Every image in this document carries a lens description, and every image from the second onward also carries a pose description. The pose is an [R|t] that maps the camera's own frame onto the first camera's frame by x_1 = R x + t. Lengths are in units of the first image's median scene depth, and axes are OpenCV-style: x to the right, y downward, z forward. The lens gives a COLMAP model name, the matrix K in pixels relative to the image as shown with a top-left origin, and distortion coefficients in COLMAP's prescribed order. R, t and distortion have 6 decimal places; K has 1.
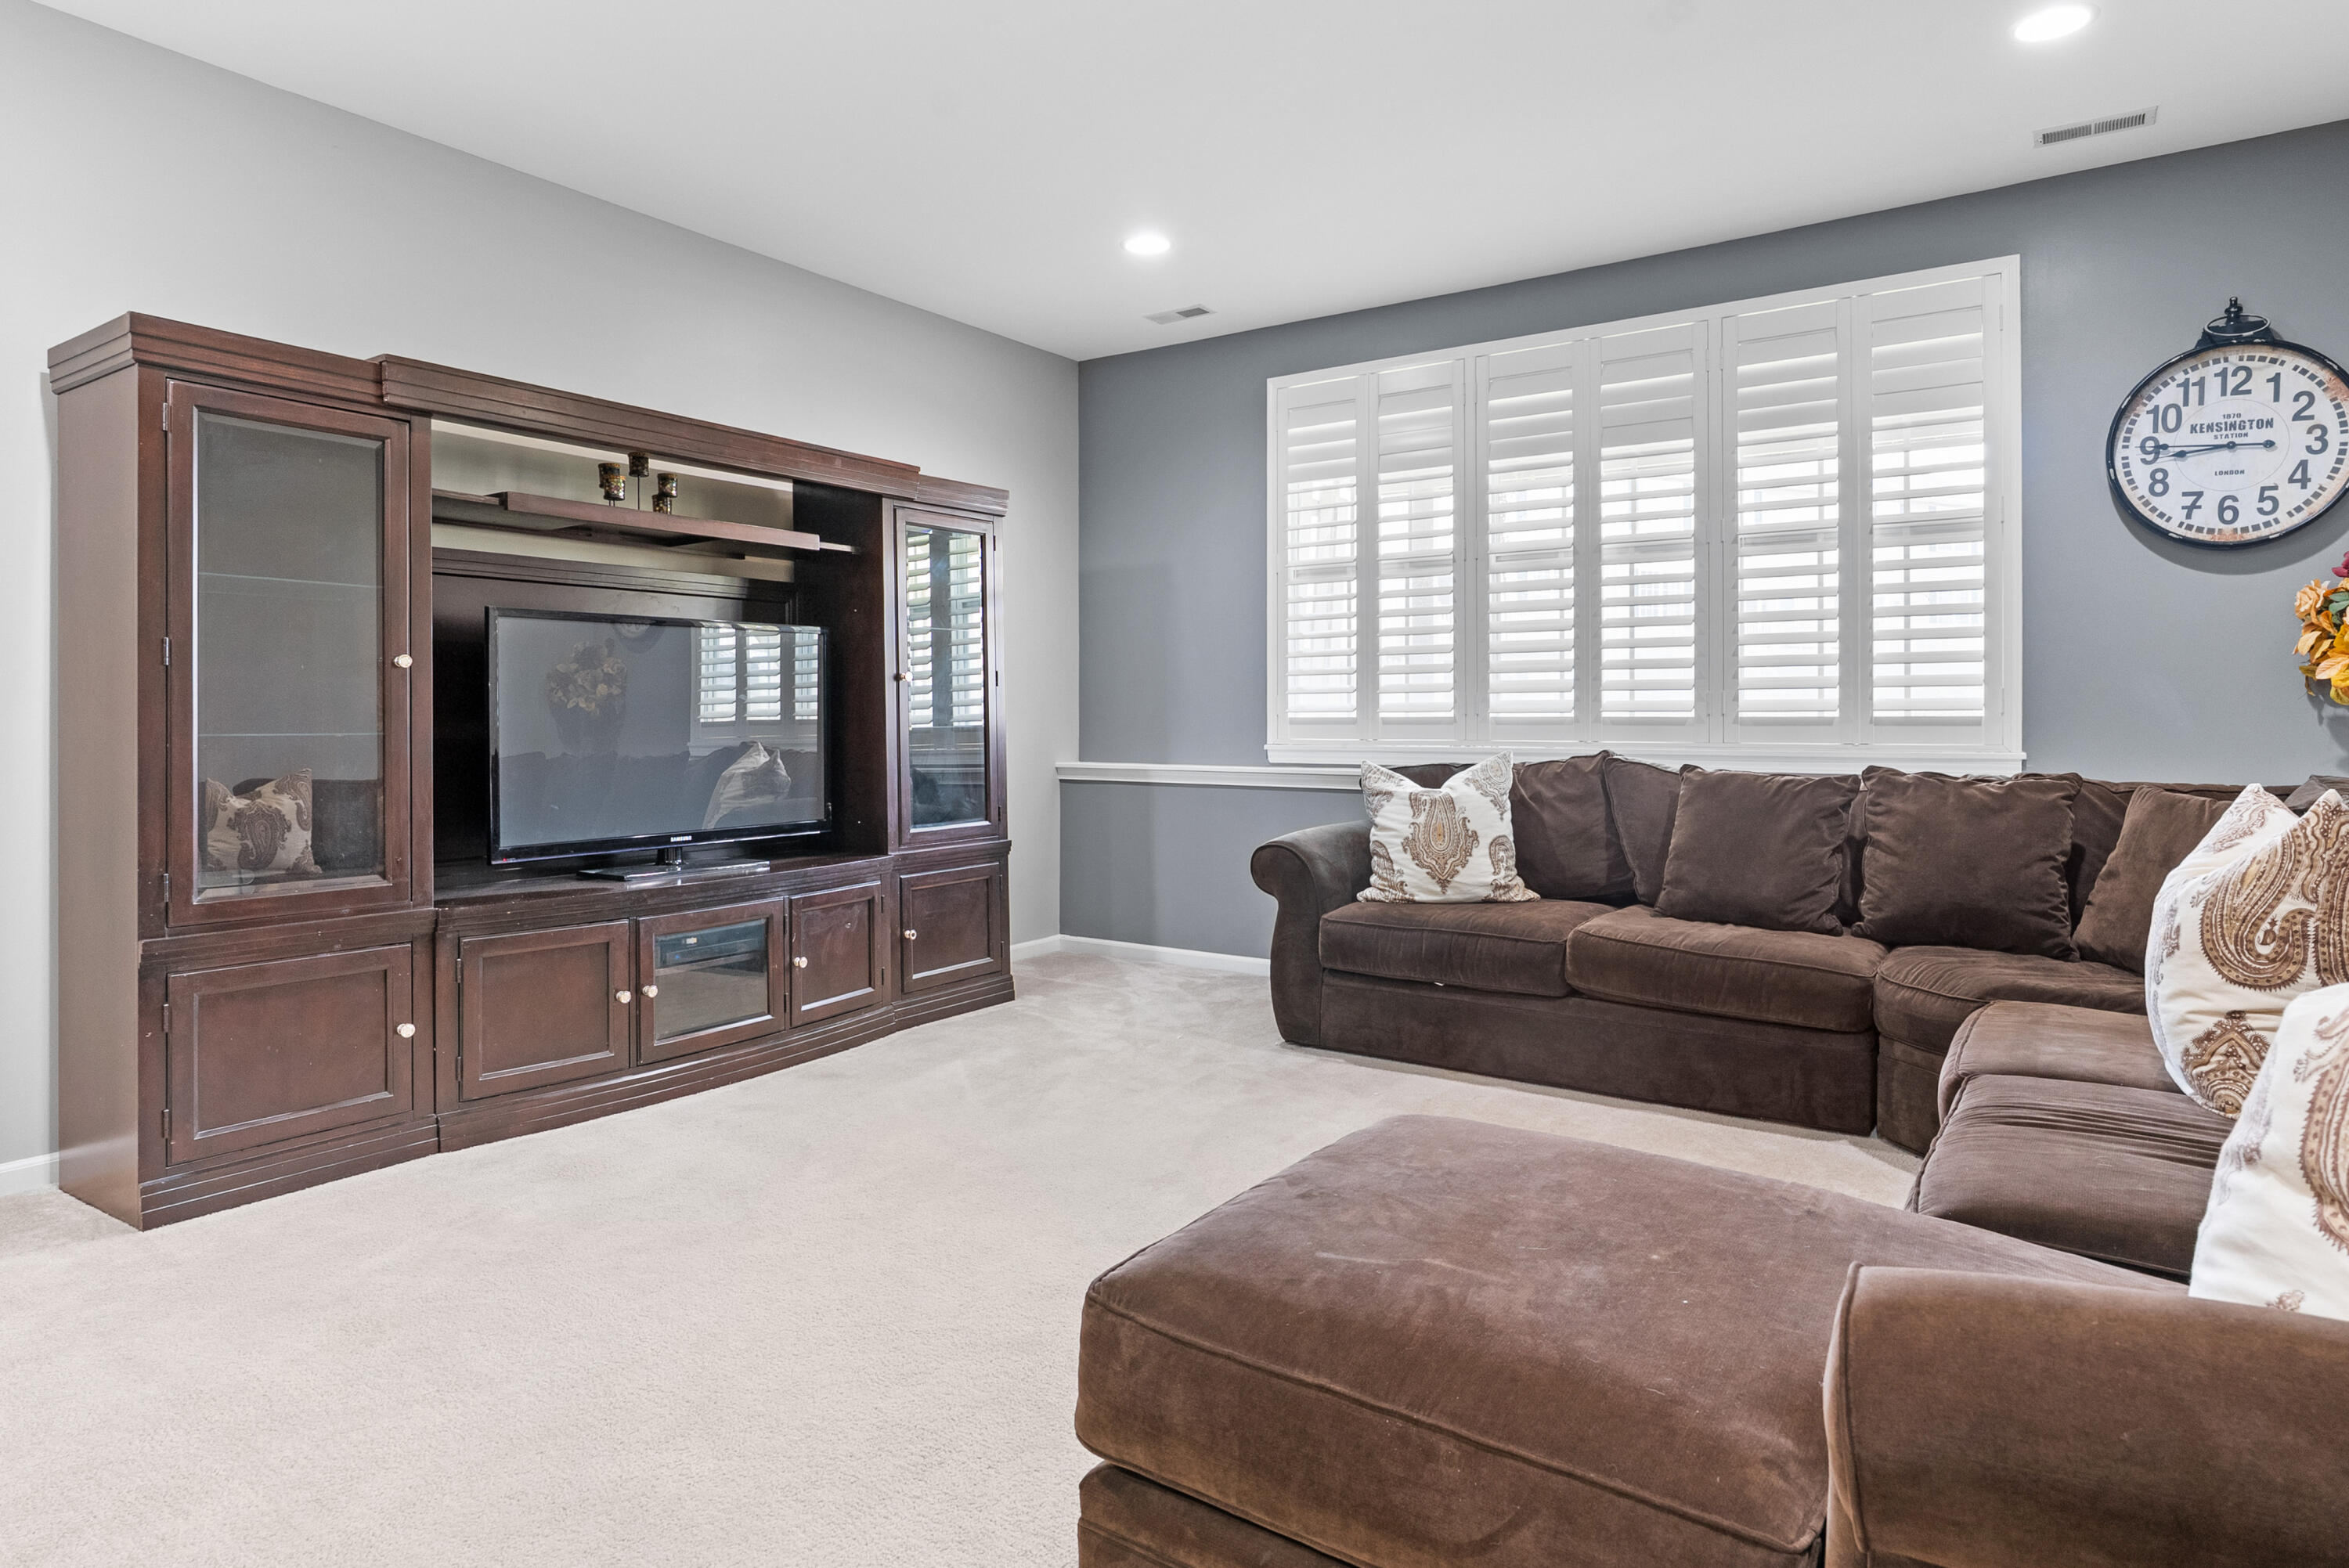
lens RADIAL K [[1354.4, 0, 1184.0], [0, 1354.4, 728.0], [0, 0, 1]] dist [-0.005423, 0.001691]
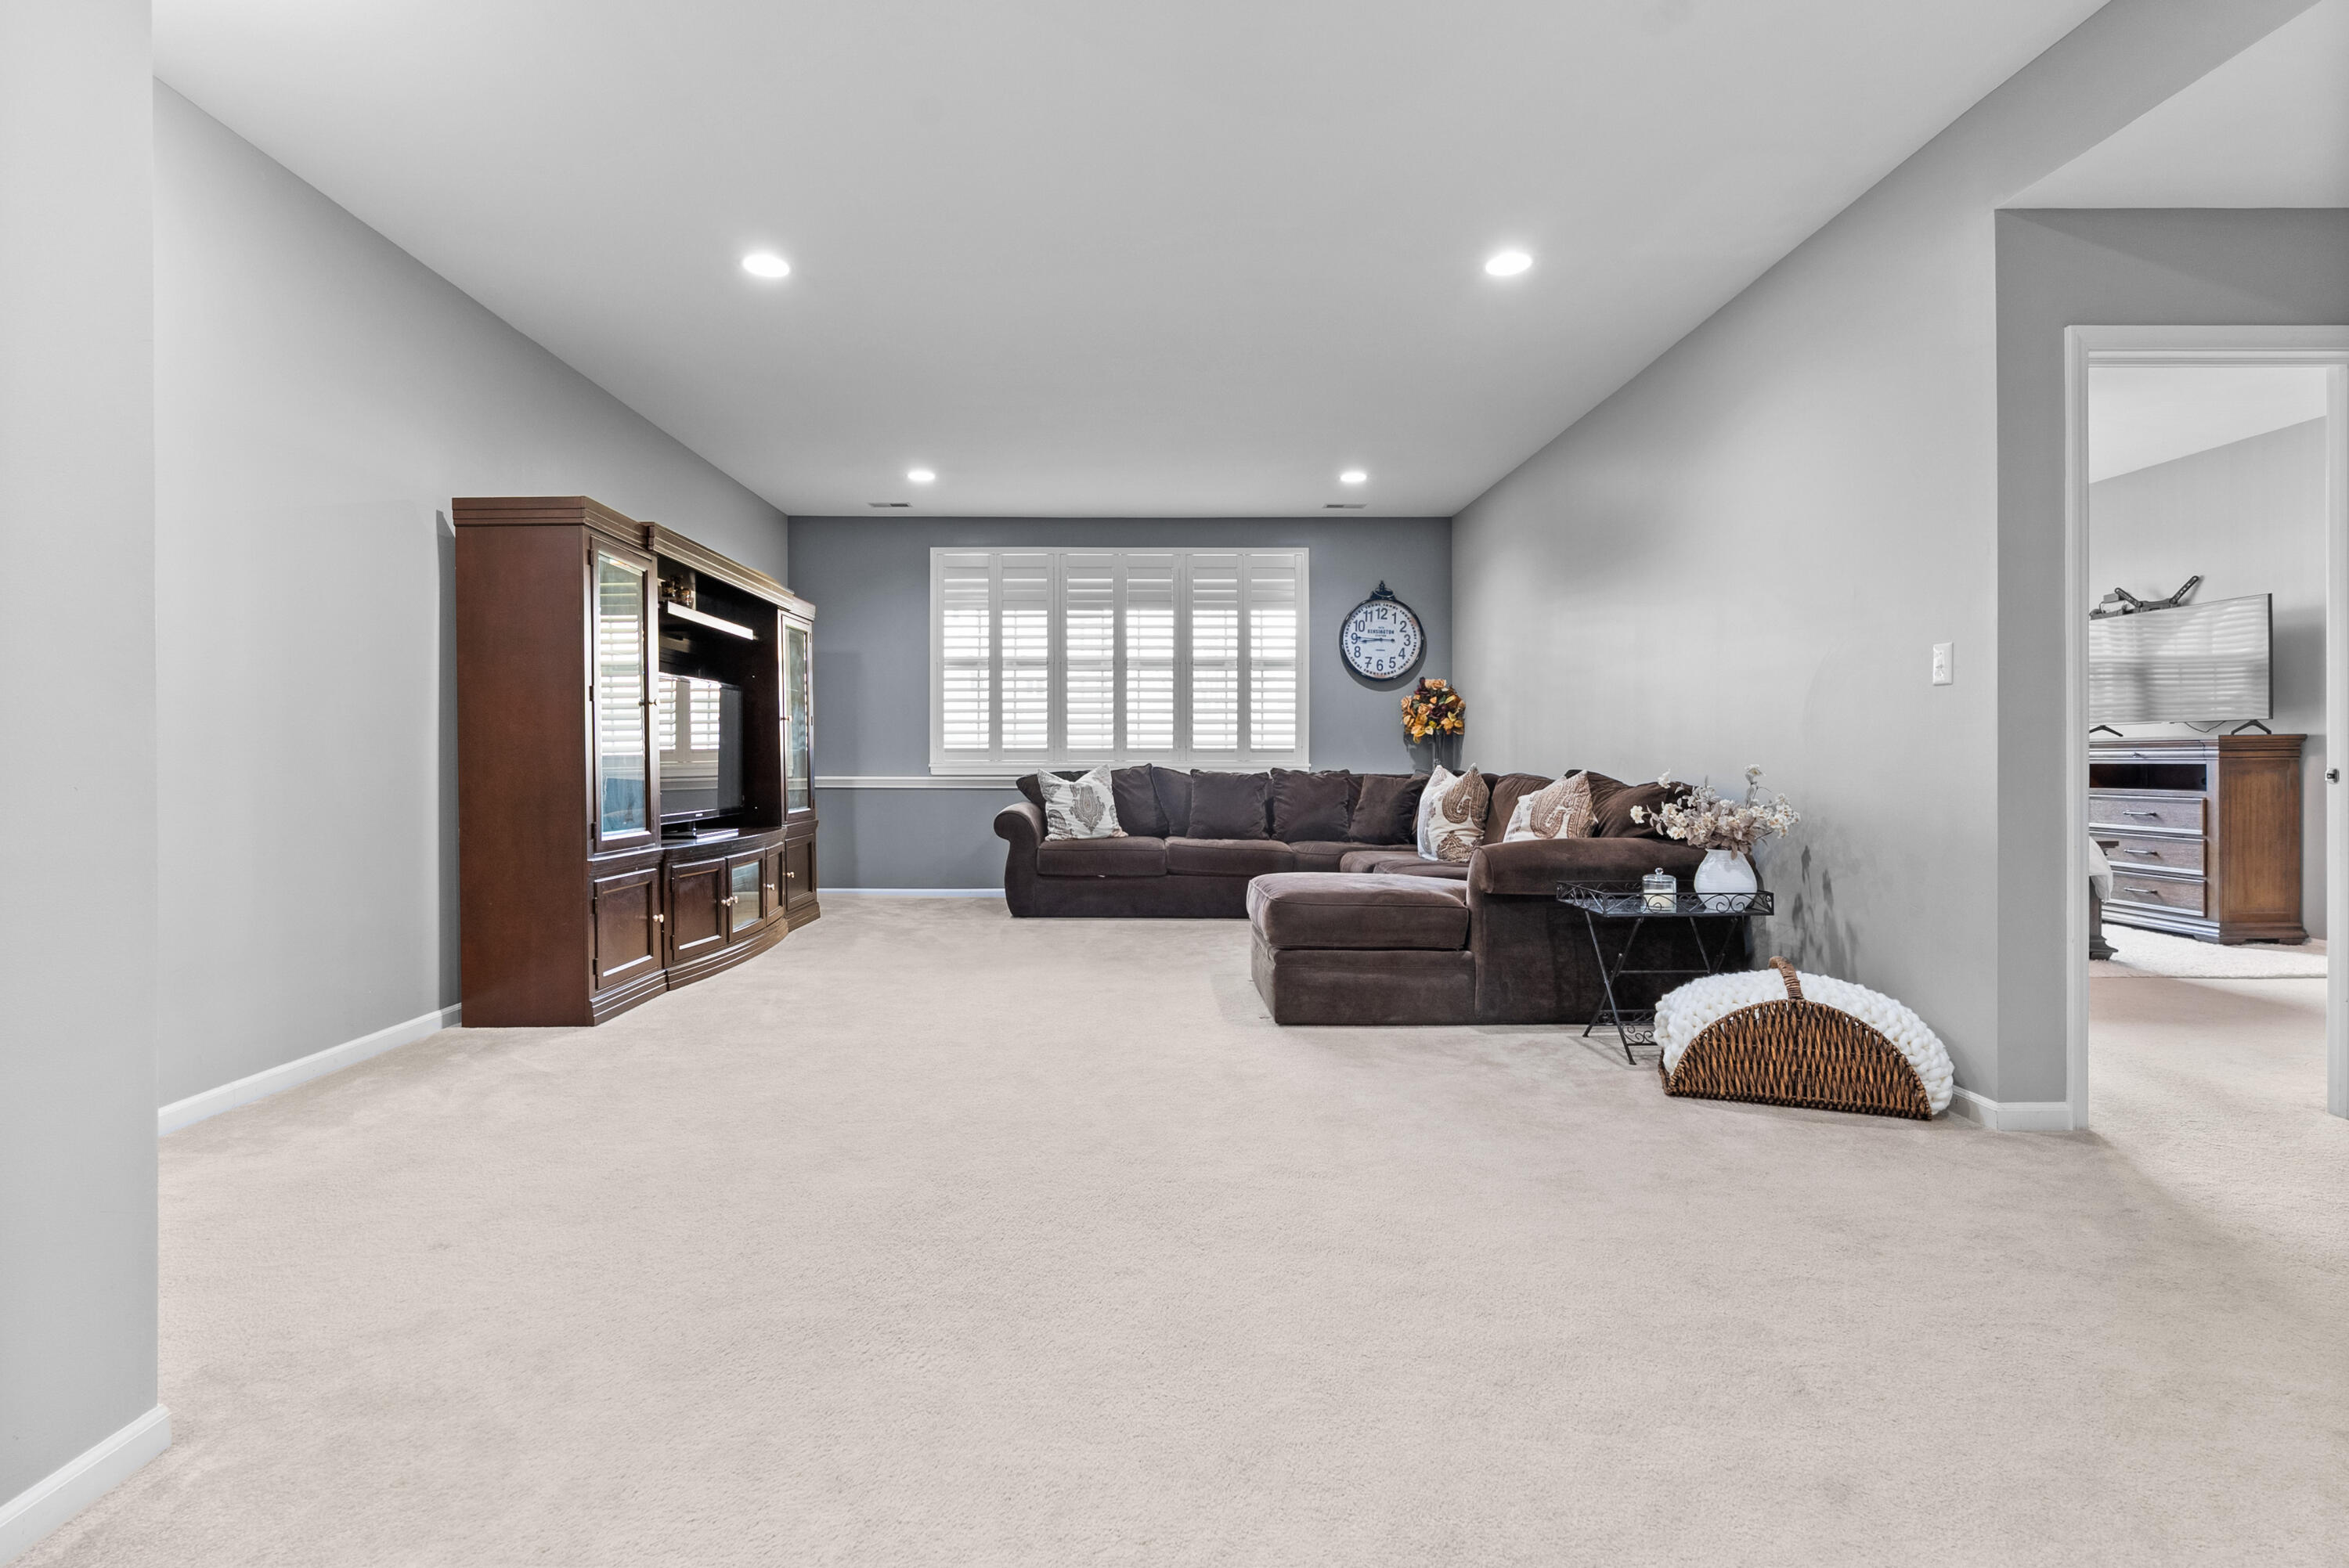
lens RADIAL K [[1090.0, 0, 1175.3], [0, 1090.0, 776.9], [0, 0, 1]] dist [-0.008458, 0.002803]
pose [[0.810883, -0.004407, 0.585192, -0.632947], [0.002130, 0.999987, 0.004579, 0.030437], [-0.585205, -0.002467, 0.810882, -0.363706]]
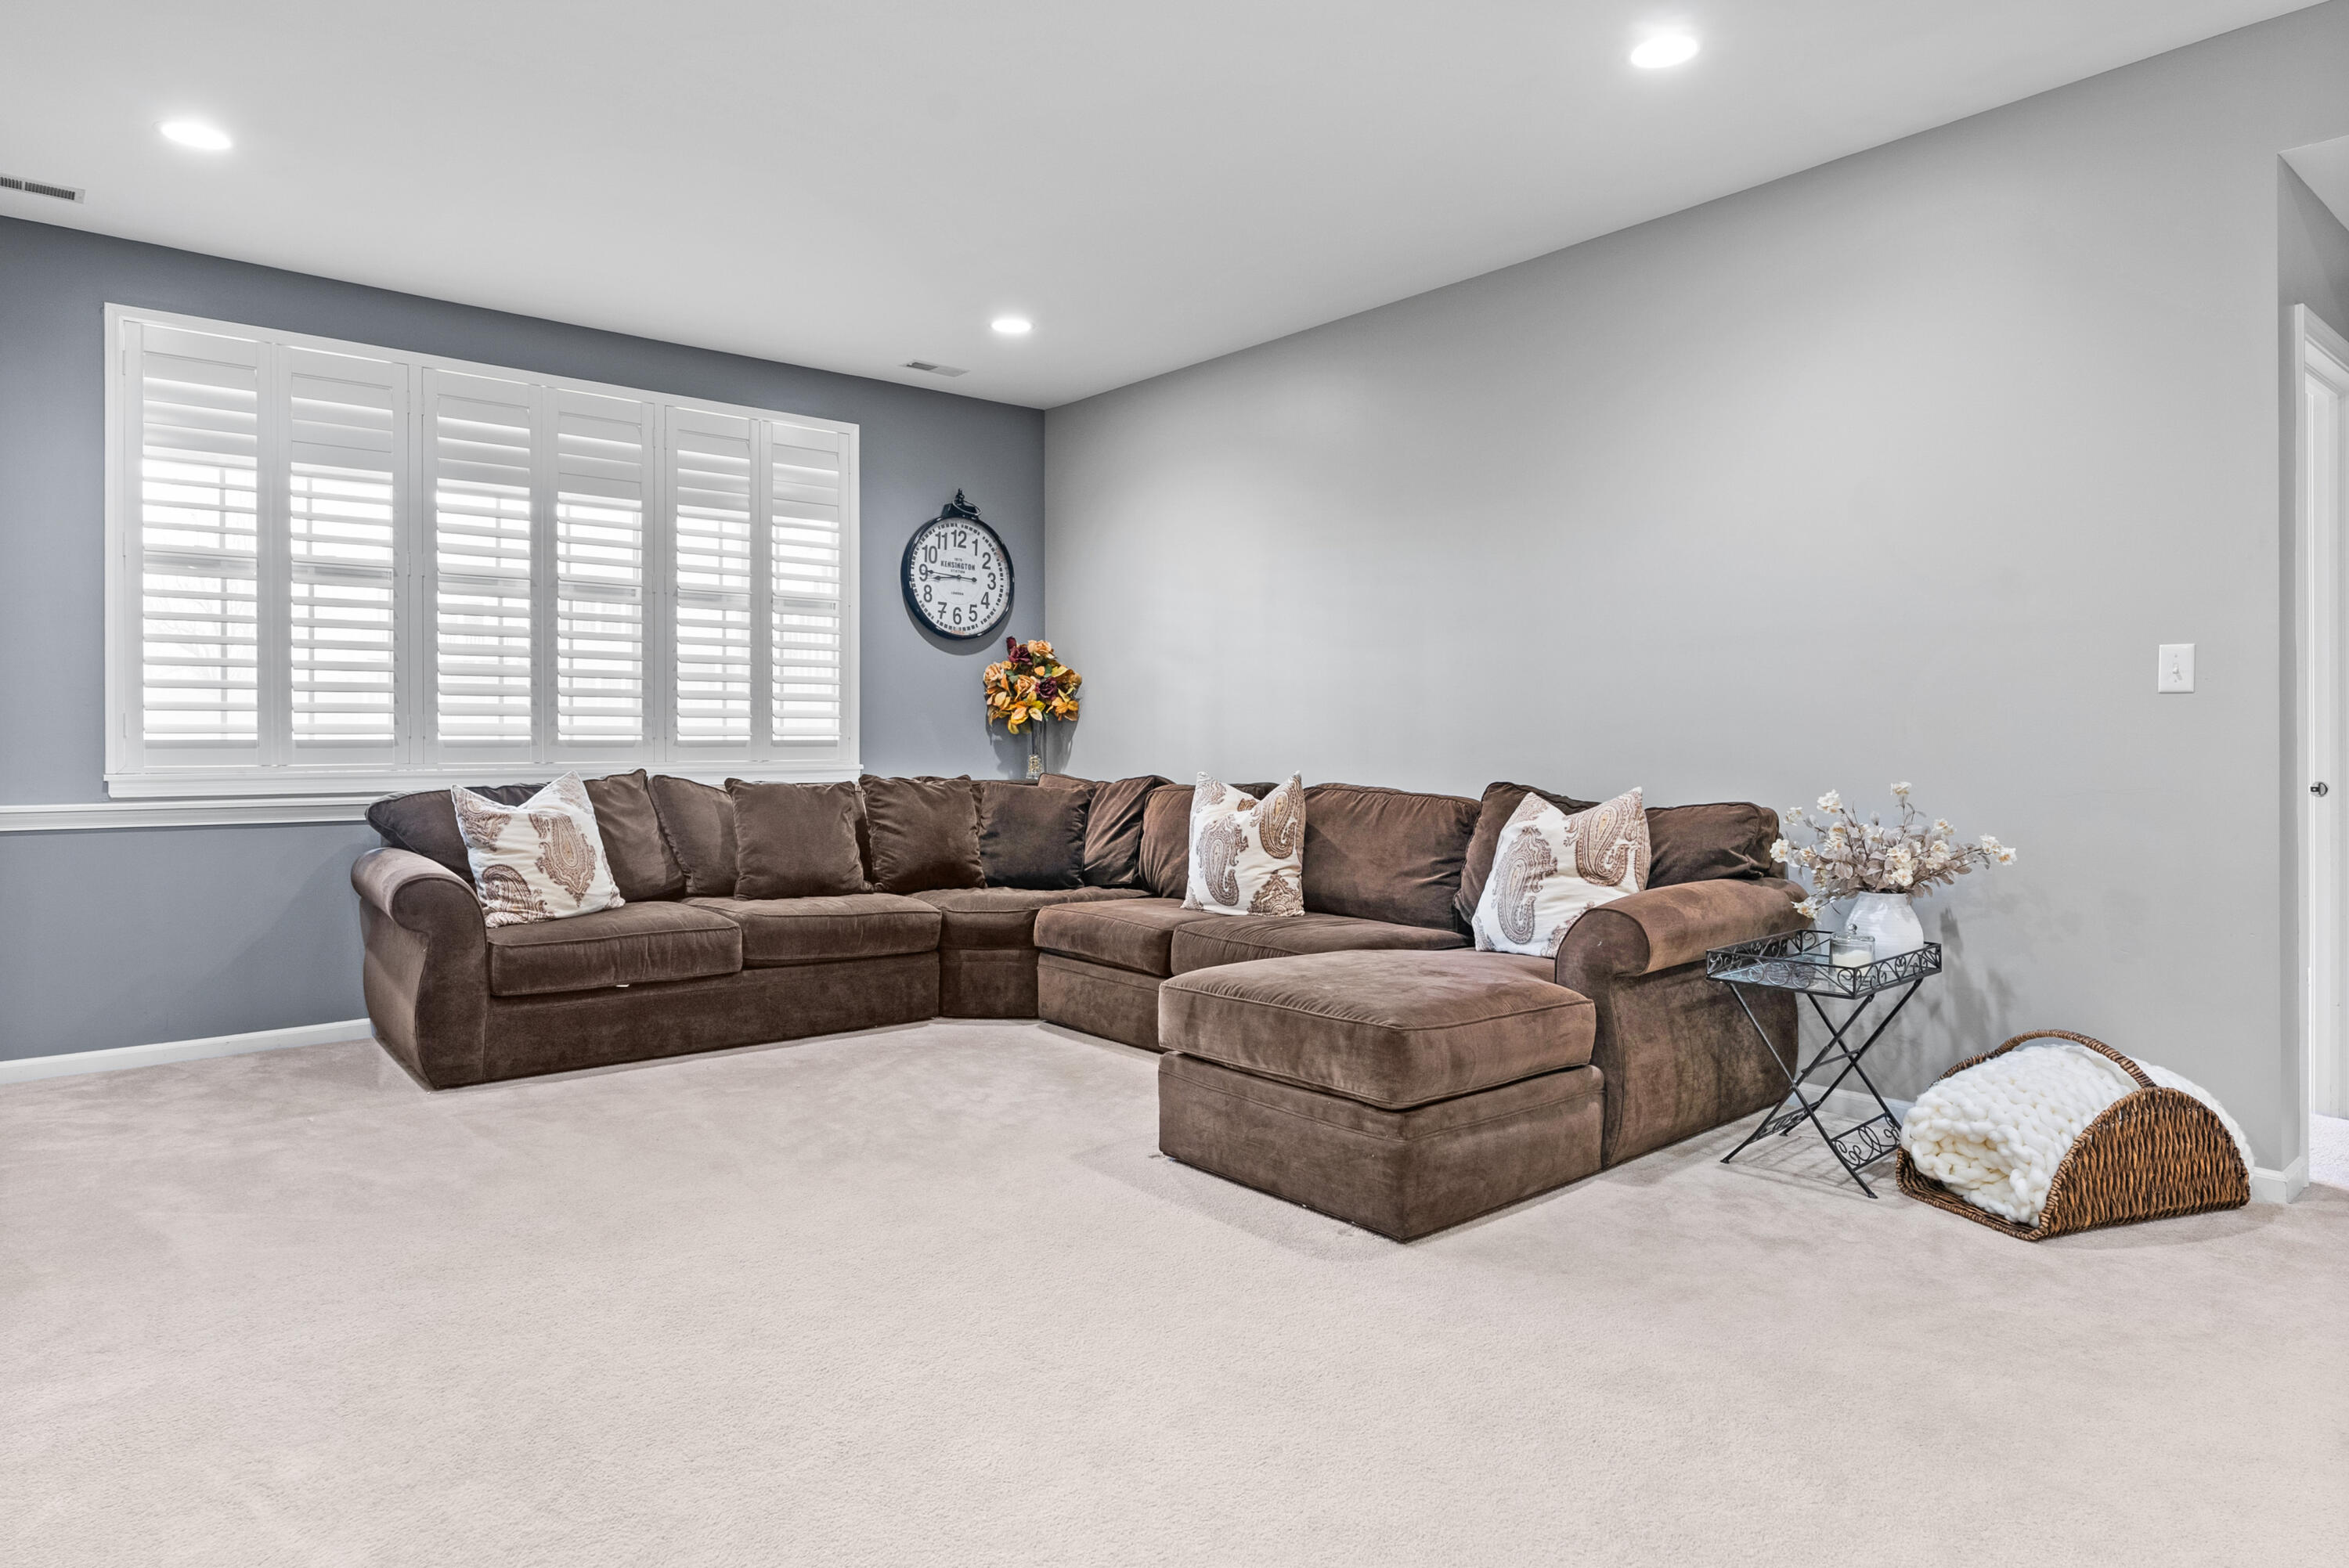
lens RADIAL K [[1354.4, 0, 1188.5], [0, 1354.4, 763.4], [0, 0, 1]] dist [-0.005423, 0.001691]
pose [[0.257380, -0.014004, 0.966209, -0.686343], [0.007041, 0.999896, 0.012617, 0.000870], [-0.966285, 0.003556, 0.257451, 0.266321]]
